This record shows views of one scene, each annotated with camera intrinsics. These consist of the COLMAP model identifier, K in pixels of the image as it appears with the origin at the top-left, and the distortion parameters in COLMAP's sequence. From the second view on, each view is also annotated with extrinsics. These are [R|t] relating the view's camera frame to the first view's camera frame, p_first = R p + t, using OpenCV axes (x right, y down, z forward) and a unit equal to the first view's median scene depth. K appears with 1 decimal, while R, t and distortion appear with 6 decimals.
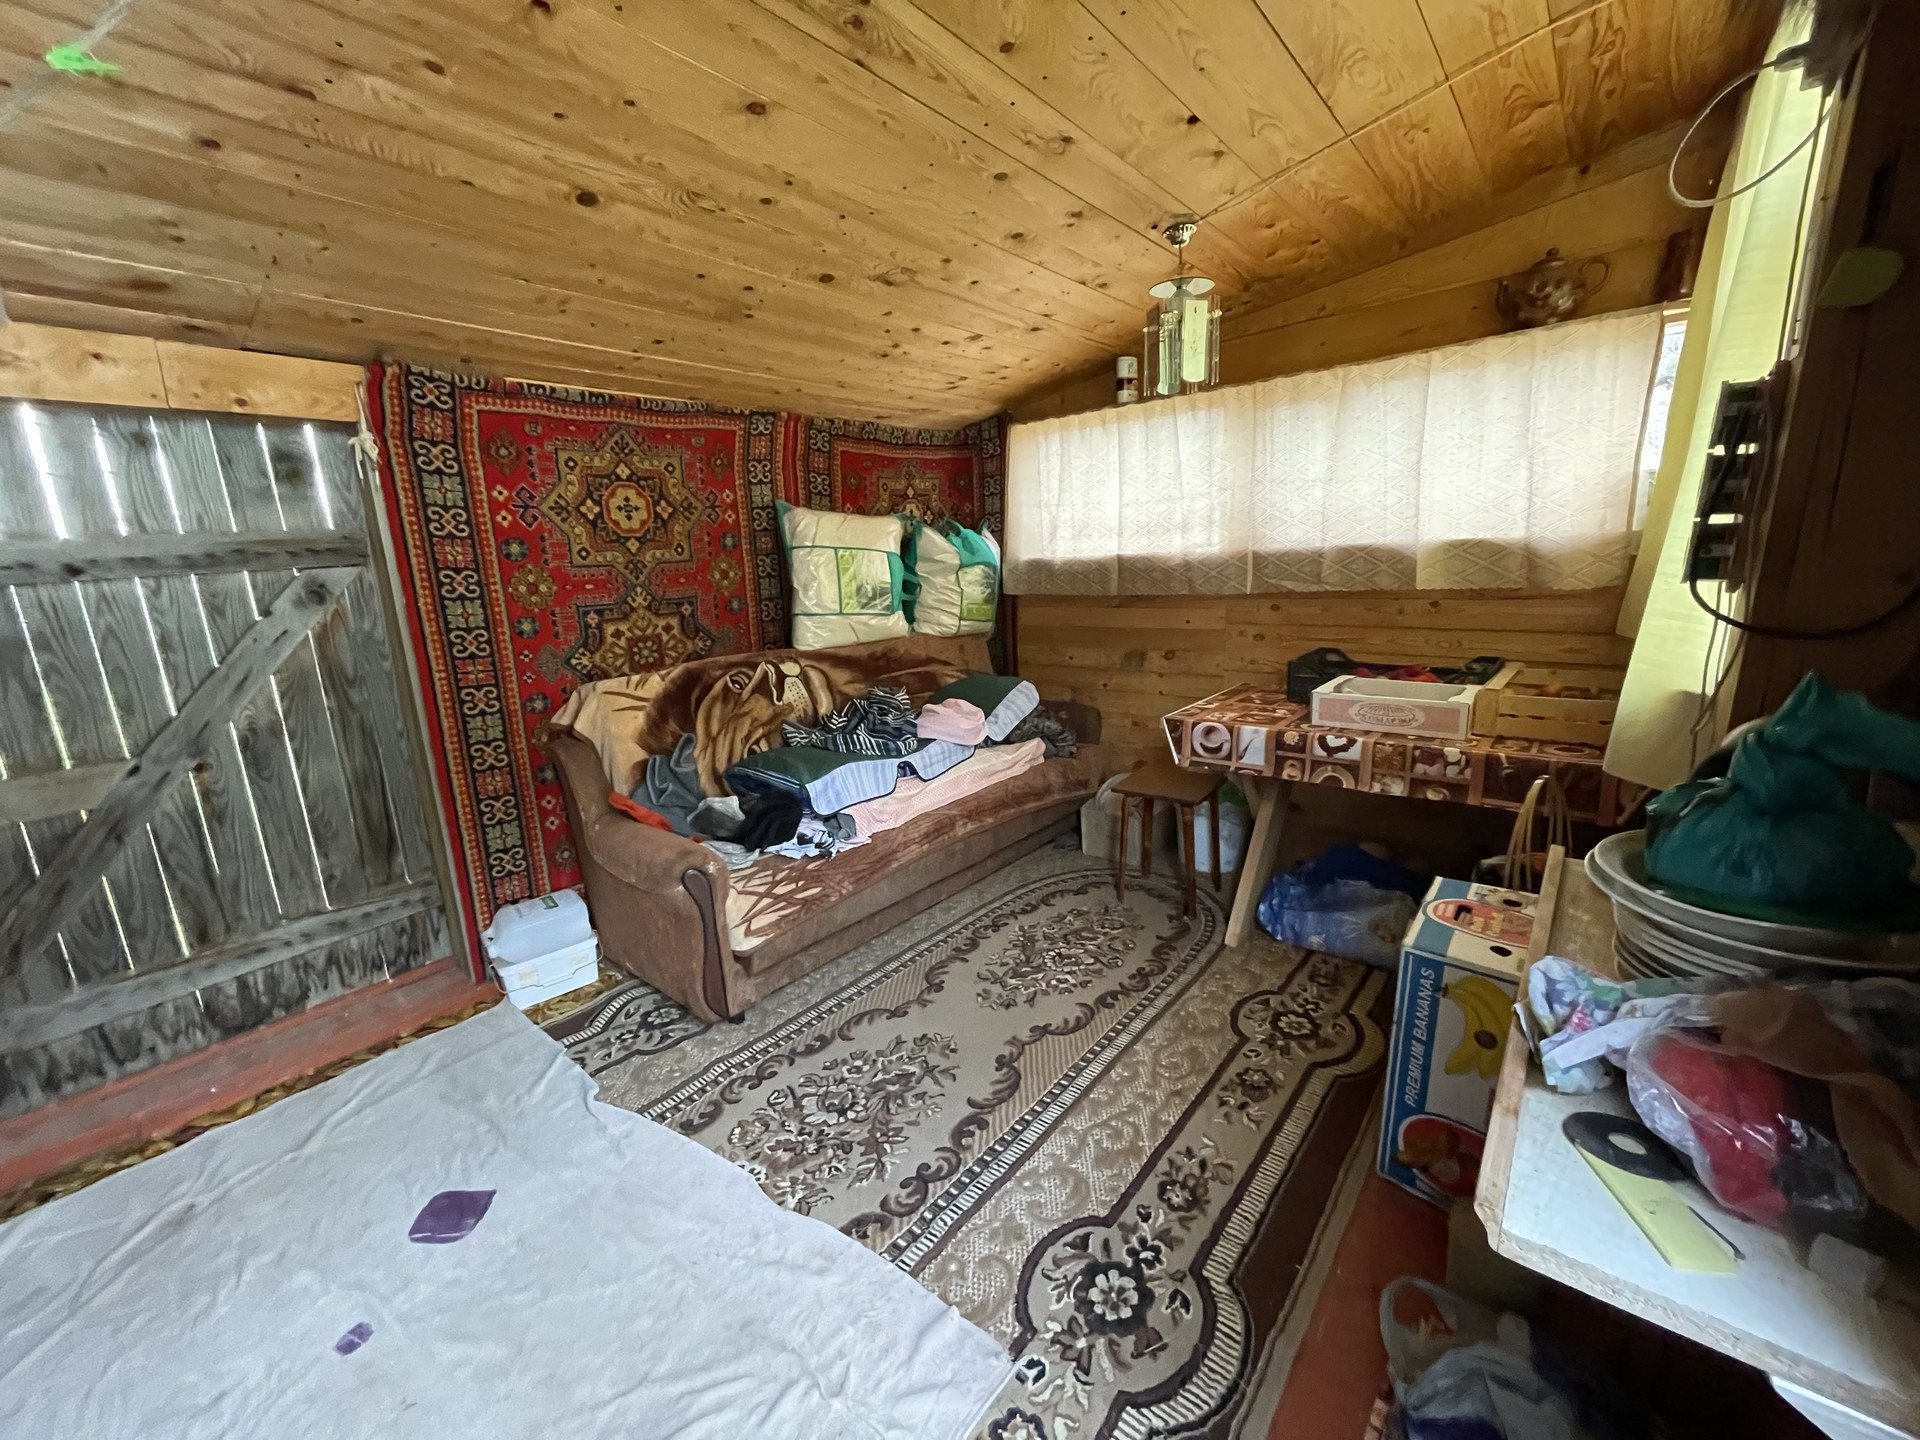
lens RADIAL K [[768.0, 0, 959.8], [0, 768.0, 717.0], [0, 0, 1]] dist [-0.003632, -0.000876]
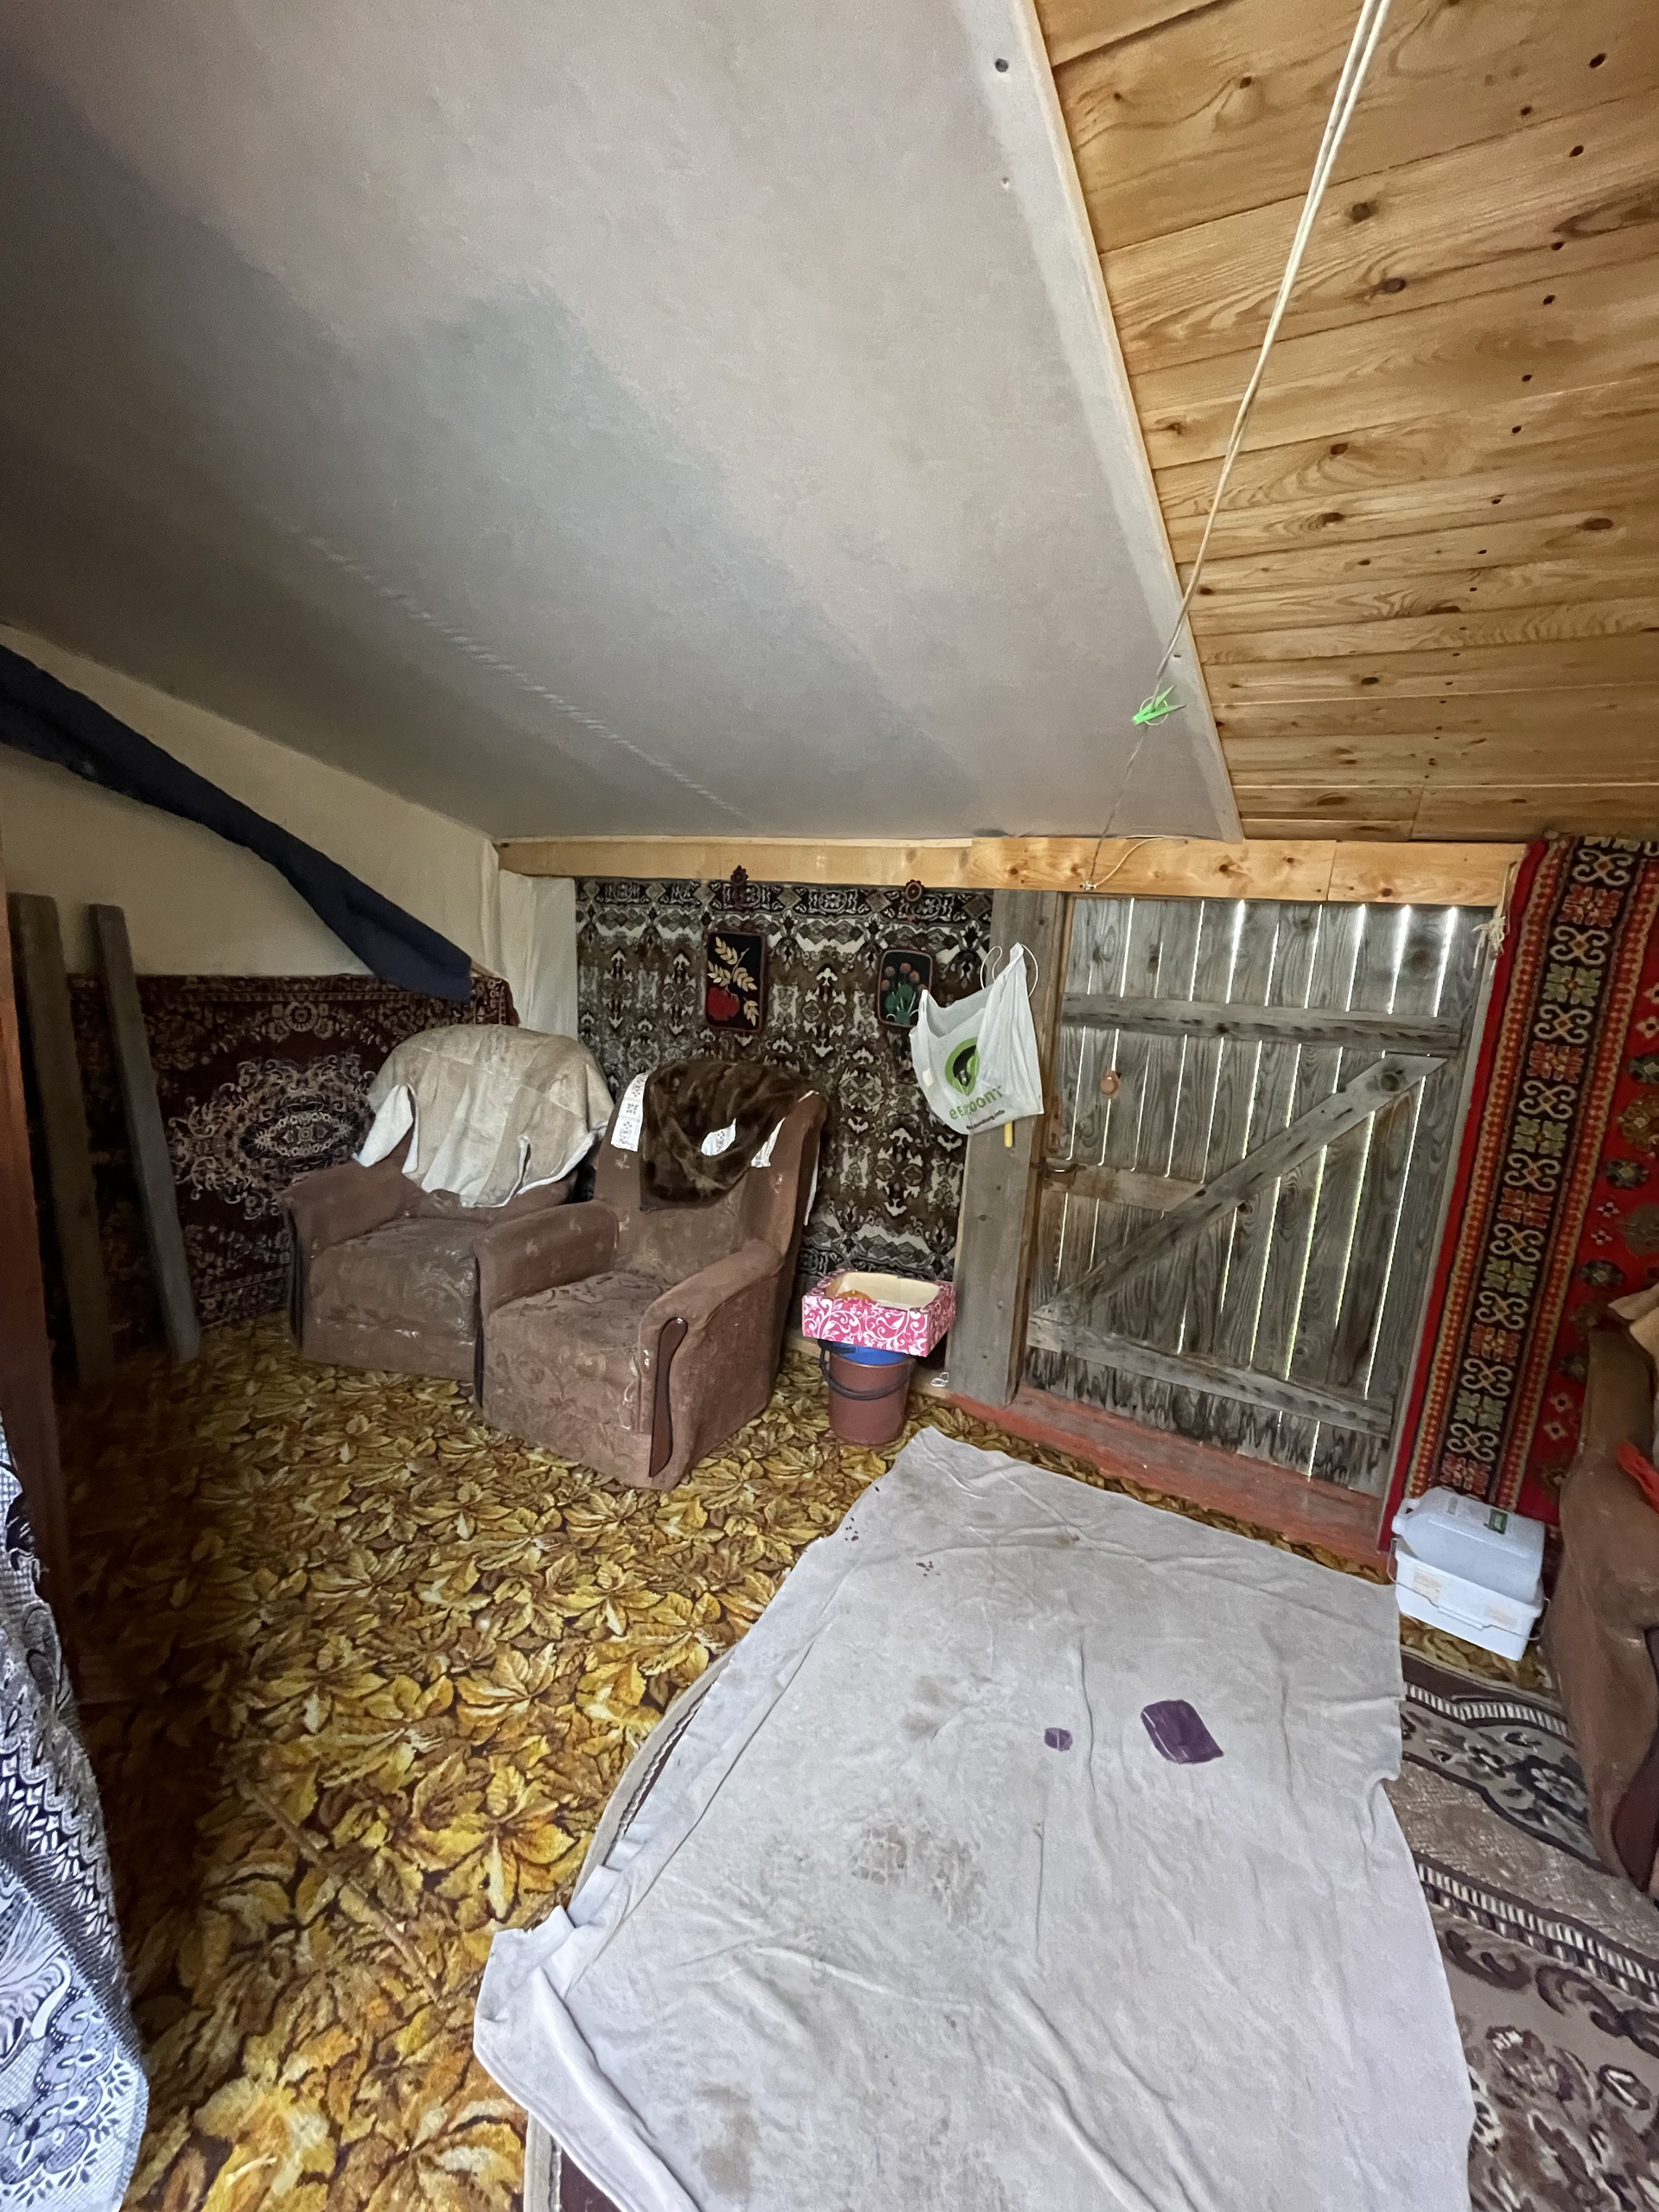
lens RADIAL K [[884.8, 0, 832.0], [0, 884.8, 1098.6], [0, 0, 1]] dist [-0.003632, -0.000876]
pose [[0.152928, 0.211321, -0.965379, 0.127359], [-0.289692, 0.943541, 0.160650, -0.113176], [0.944824, 0.255094, 0.205512, 0.115503]]
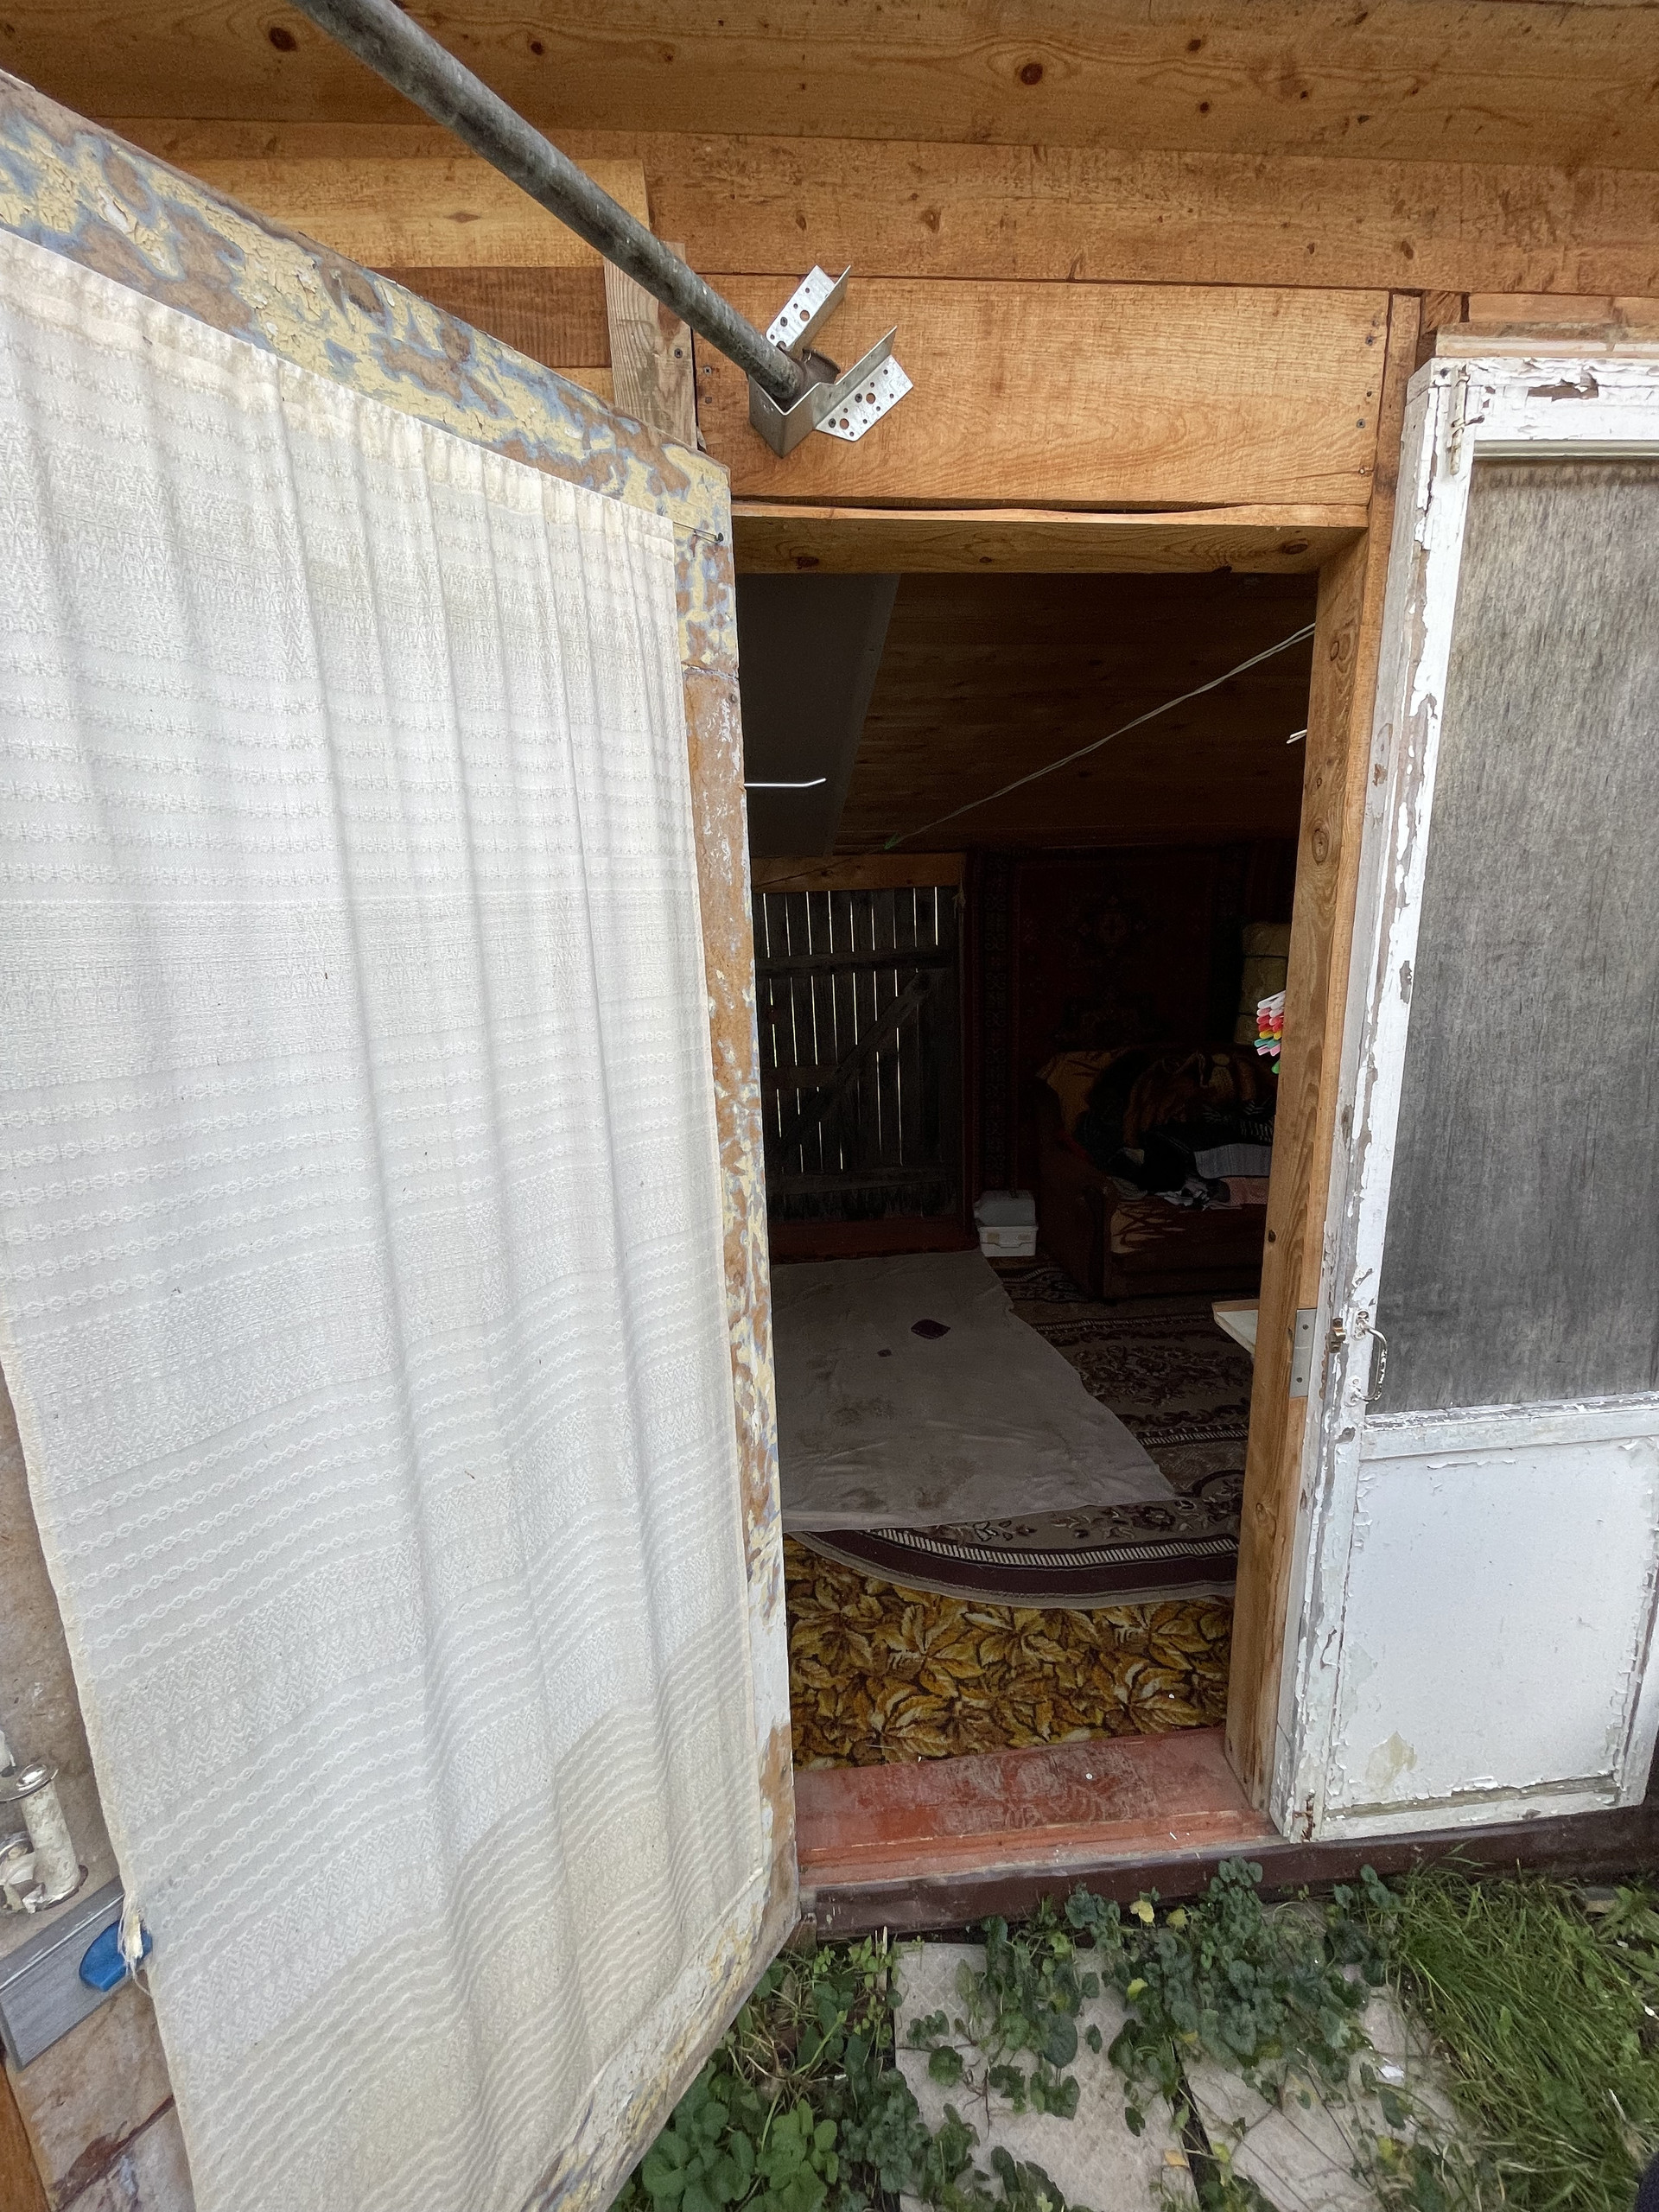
lens RADIAL K [[897.2, 0, 830.5], [0, 897.2, 1073.4], [0, 0, 1]] dist [0.000043, -0.000019]
pose [[0.701621, 0.145190, -0.697602, 0.457349], [-0.146183, 0.987526, 0.058506, -0.047097], [0.697394, 0.060928, 0.714093, -0.586607]]
